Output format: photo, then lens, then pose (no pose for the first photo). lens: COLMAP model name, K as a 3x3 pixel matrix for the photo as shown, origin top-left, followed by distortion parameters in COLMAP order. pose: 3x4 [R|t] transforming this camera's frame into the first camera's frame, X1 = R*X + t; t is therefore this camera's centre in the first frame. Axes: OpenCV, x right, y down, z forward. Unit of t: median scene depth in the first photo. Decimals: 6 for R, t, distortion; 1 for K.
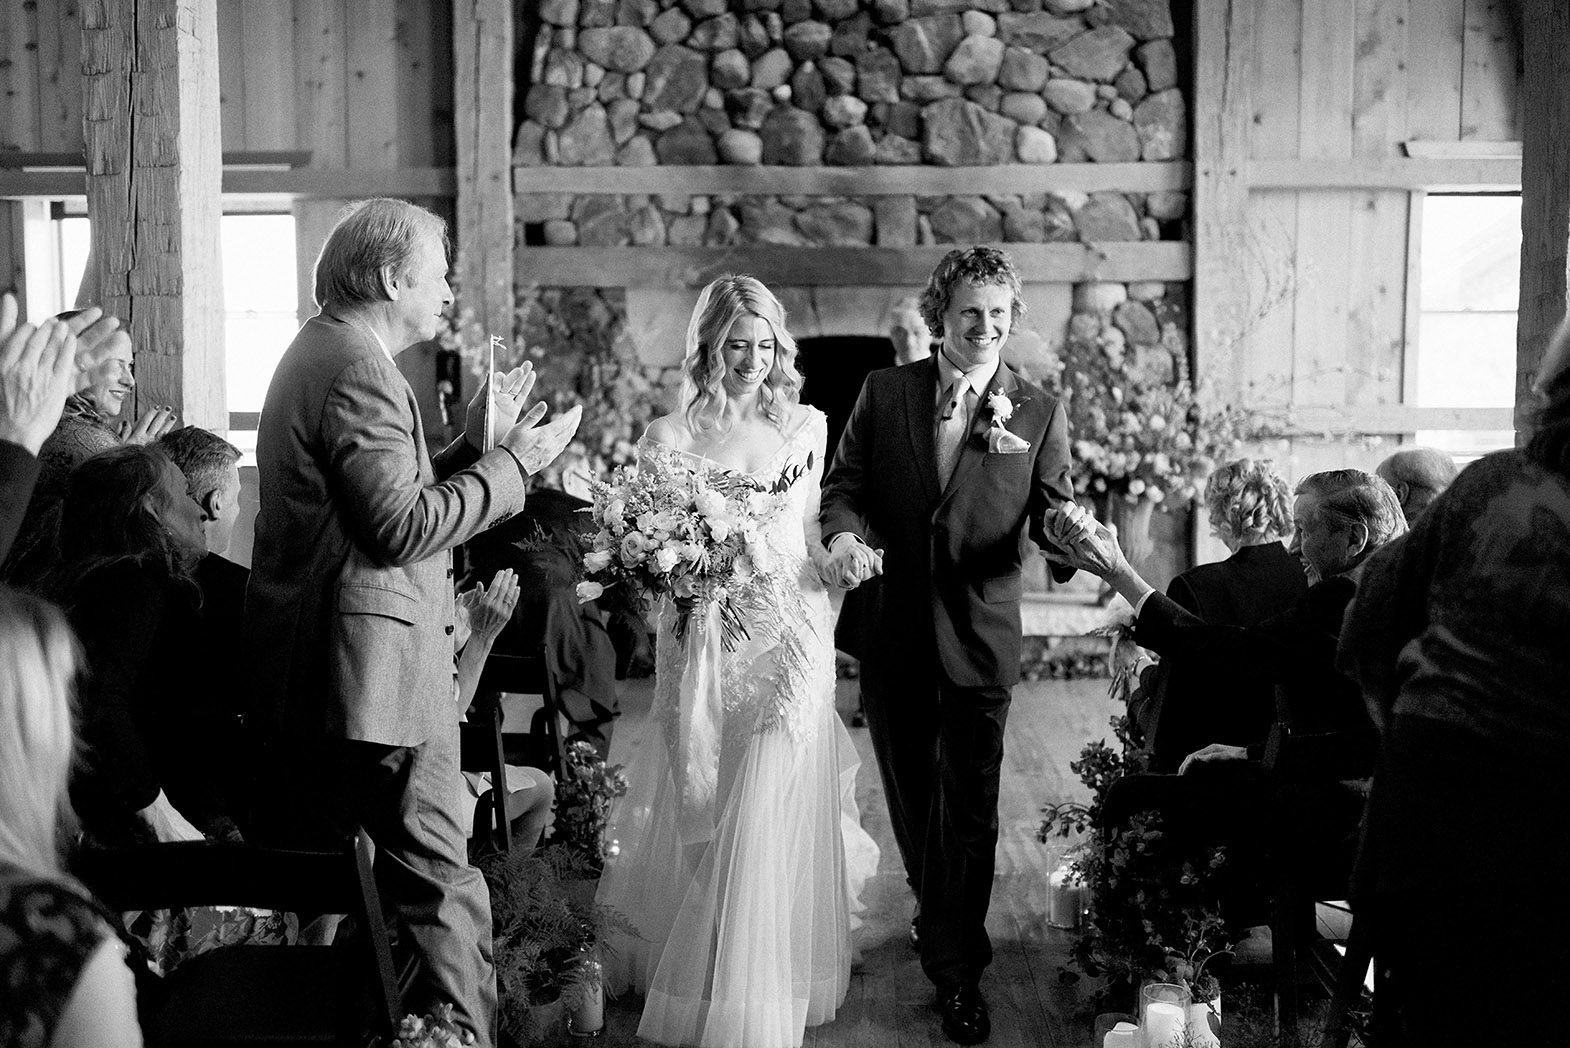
lens RADIAL K [[1556.5, 0, 784.3], [0, 1556.5, 523.6], [0, 0, 1]] dist [-0.003638, 0.000000]
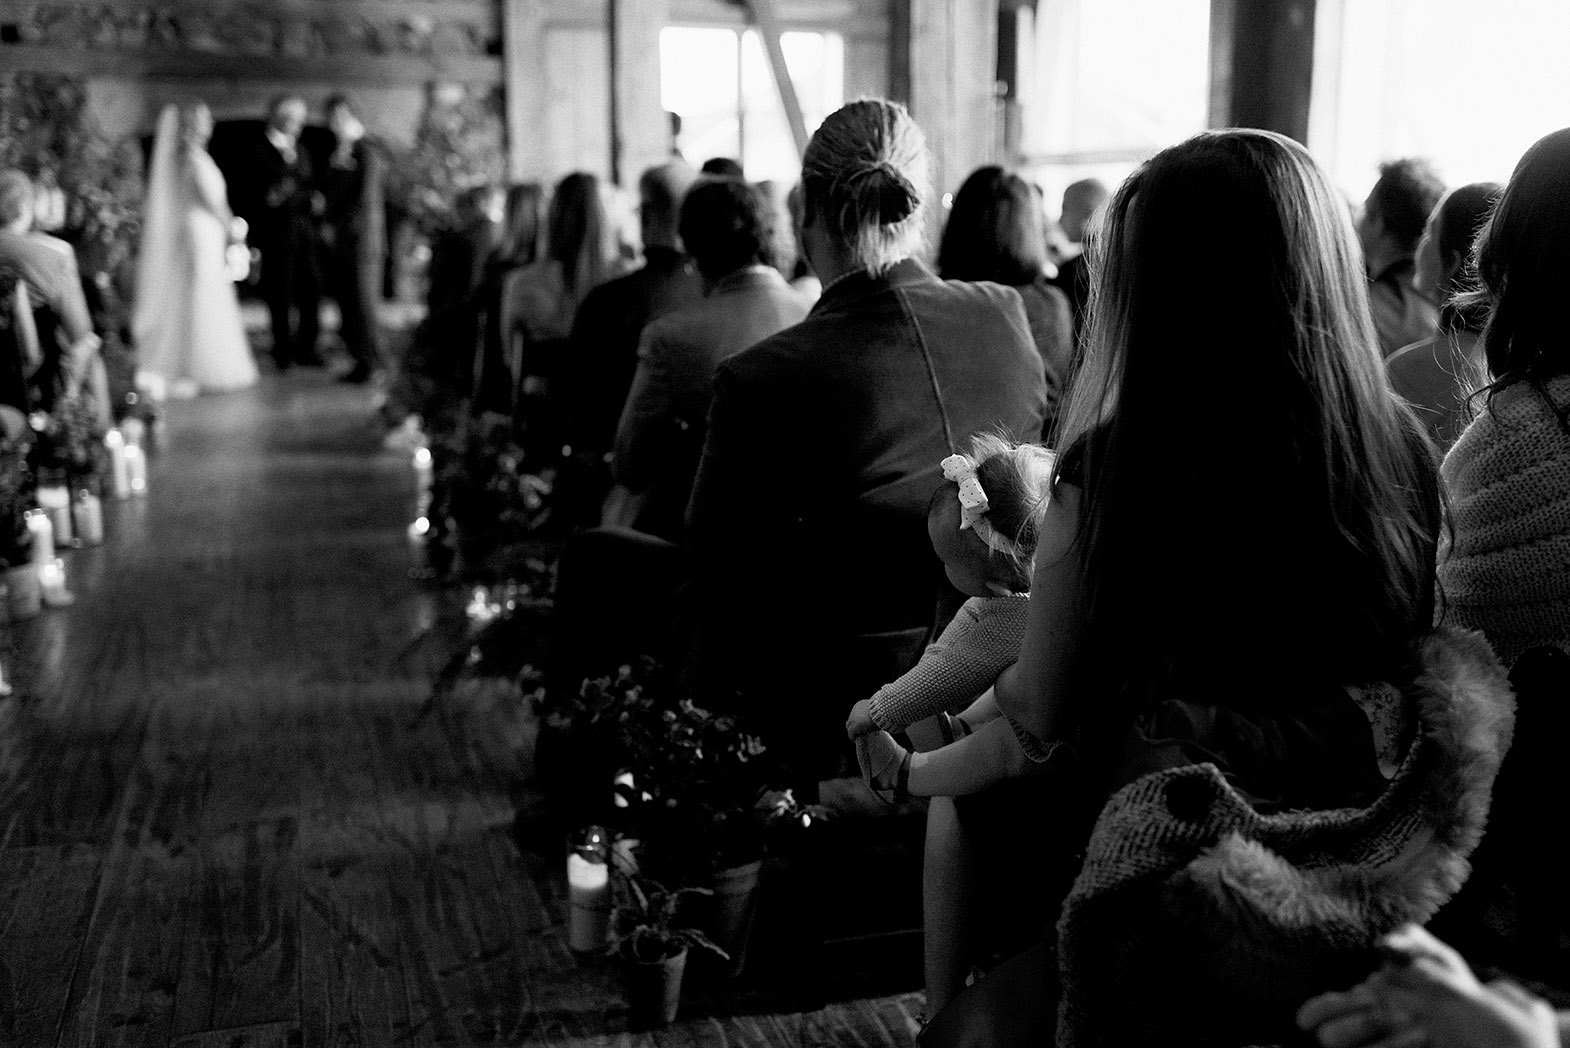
lens RADIAL K [[1556.5, 0, 791.7], [0, 1556.5, 514.6], [0, 0, 1]] dist [-0.003638, 0.000000]
pose [[0.942324, -0.057079, 0.329799, 0.007859], [0.021606, 0.993670, 0.110241, 0.089762], [-0.334004, -0.096757, 0.937592, -0.504496]]
